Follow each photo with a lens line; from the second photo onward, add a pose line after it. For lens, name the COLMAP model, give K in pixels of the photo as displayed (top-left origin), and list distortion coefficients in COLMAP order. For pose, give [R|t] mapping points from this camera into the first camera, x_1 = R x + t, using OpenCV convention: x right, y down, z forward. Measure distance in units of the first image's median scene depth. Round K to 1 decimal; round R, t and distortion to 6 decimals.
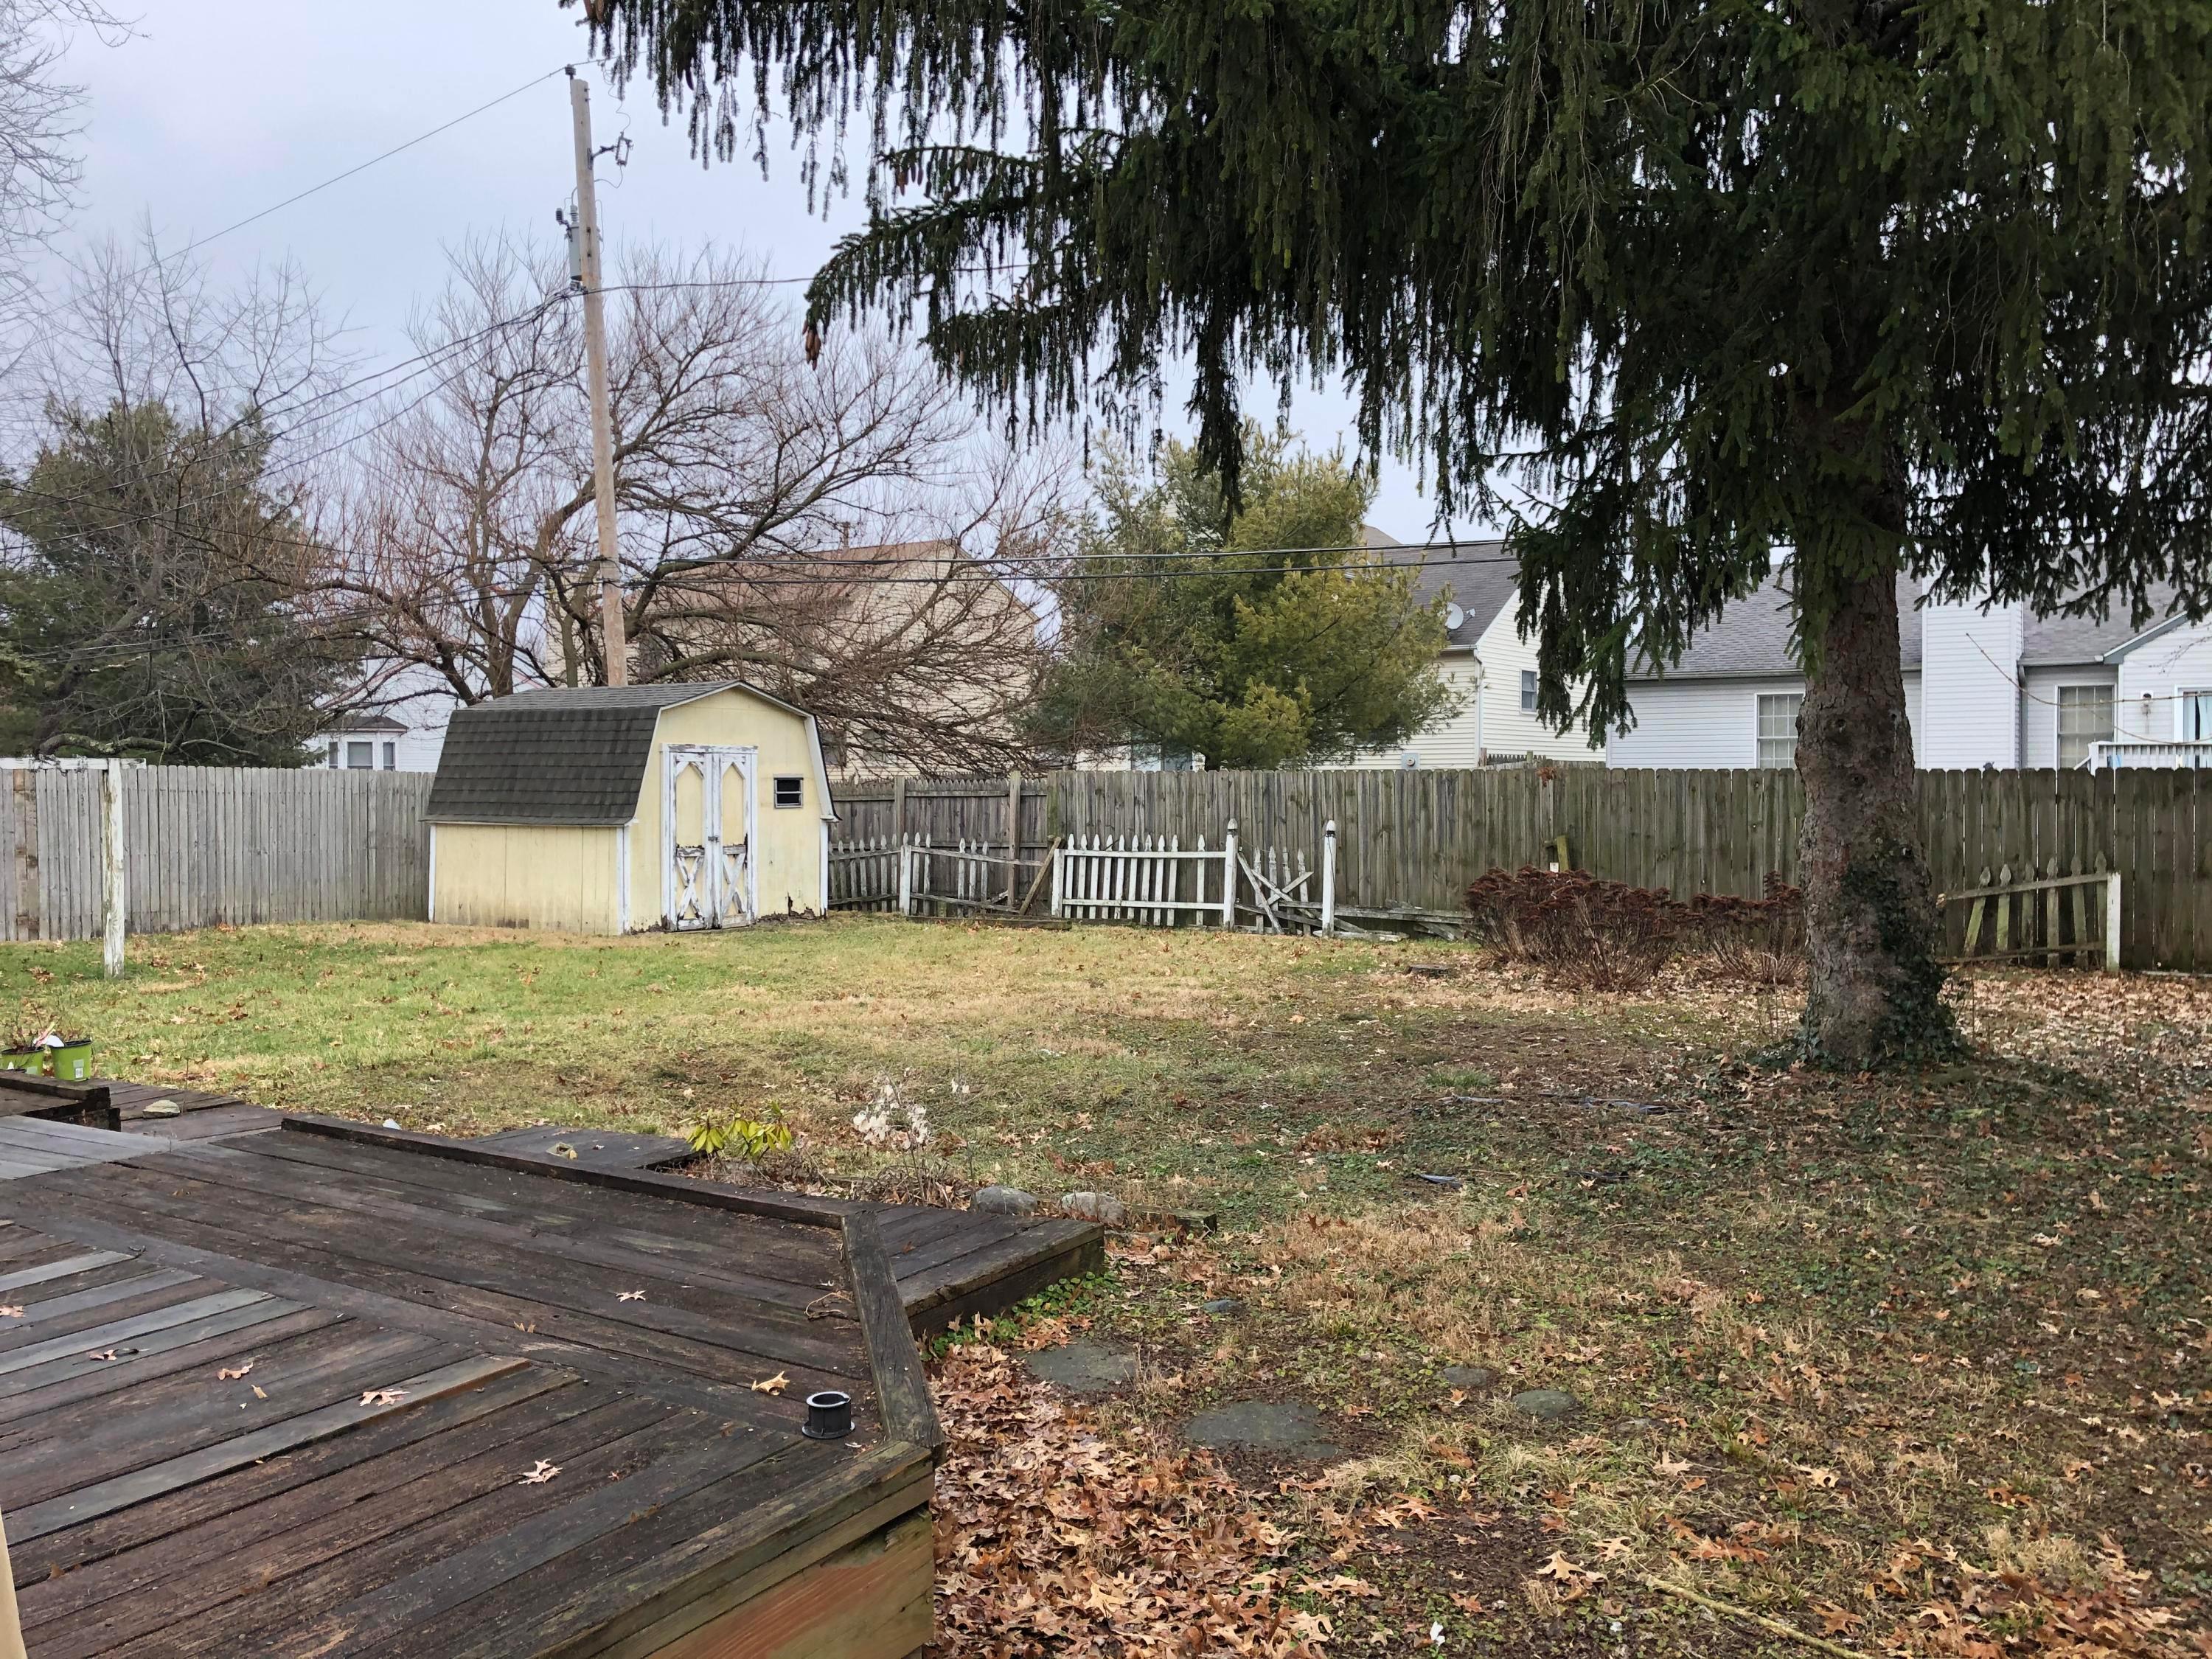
lens RADIAL K [[1800.9, 0, 1097.5], [0, 1800.9, 831.1], [0, 0, 1]] dist [0.044985, -0.035391]
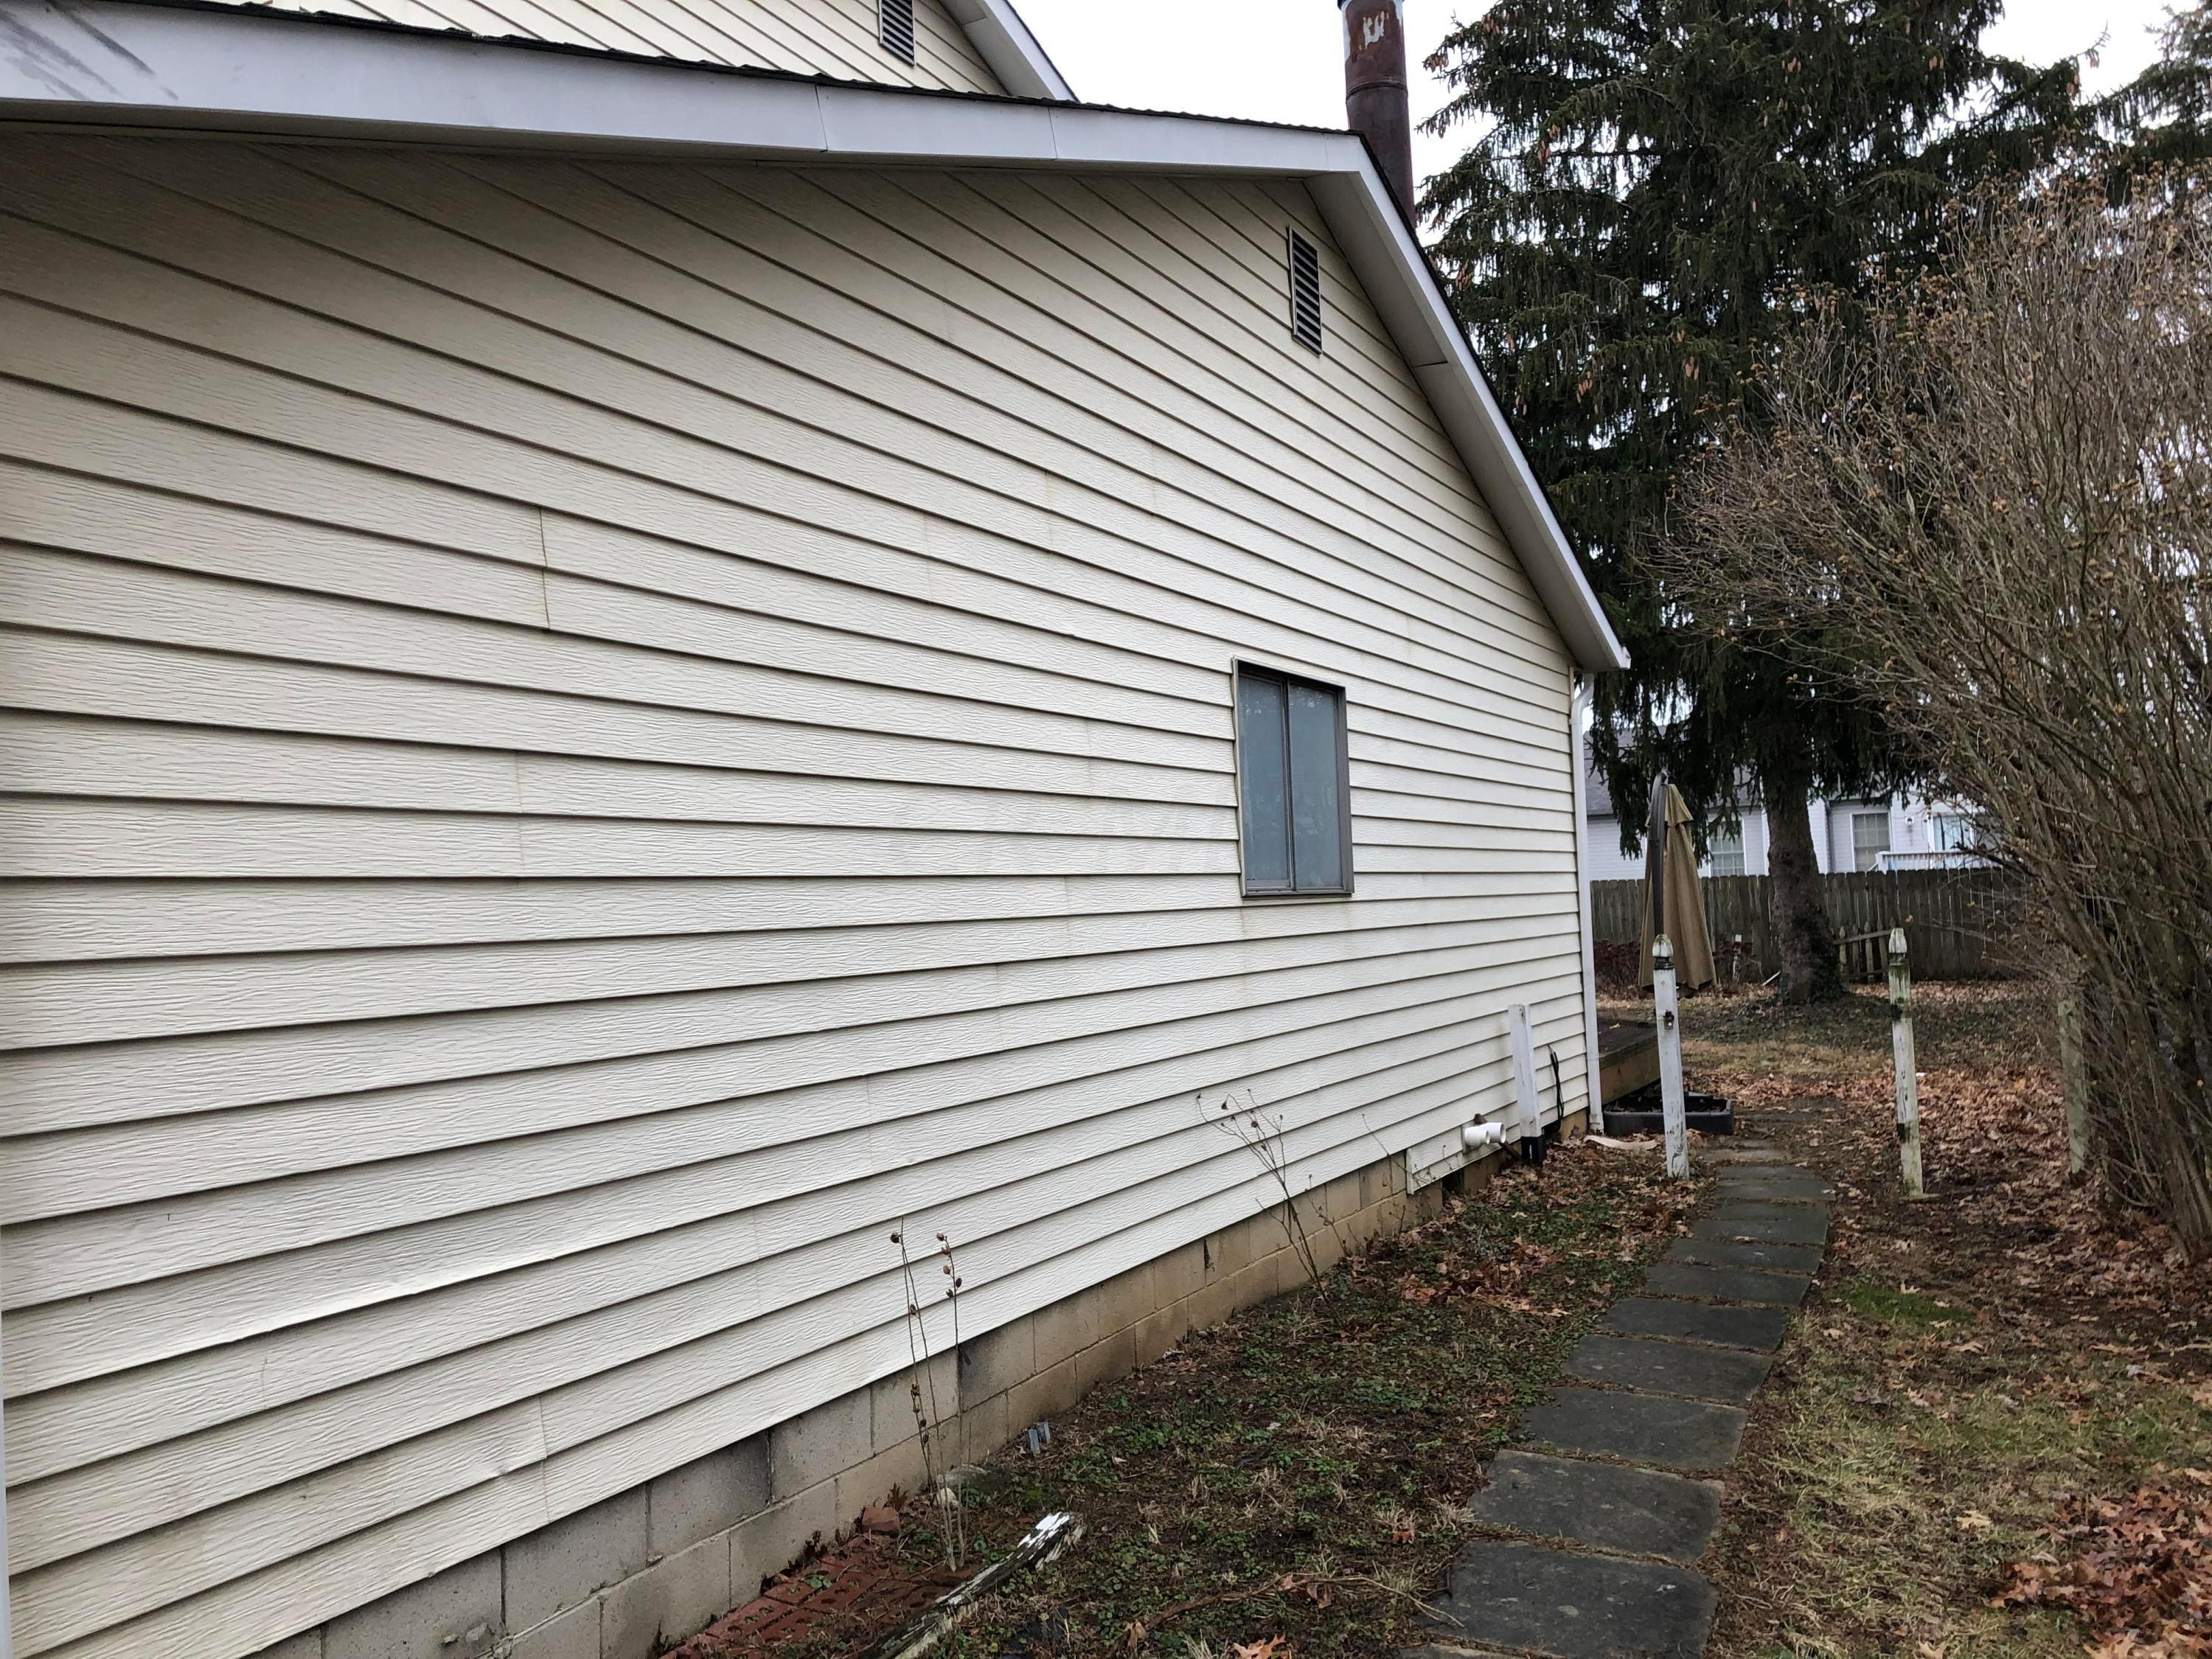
lens RADIAL K [[1800.9, 0, 1112.8], [0, 1800.9, 822.1], [0, 0, 1]] dist [0.044985, -0.035391]
pose [[0.993760, -0.027249, 0.108158, -0.398536], [0.035301, 0.996689, -0.073251, 0.021512], [-0.105804, 0.076612, 0.991431, -0.690643]]
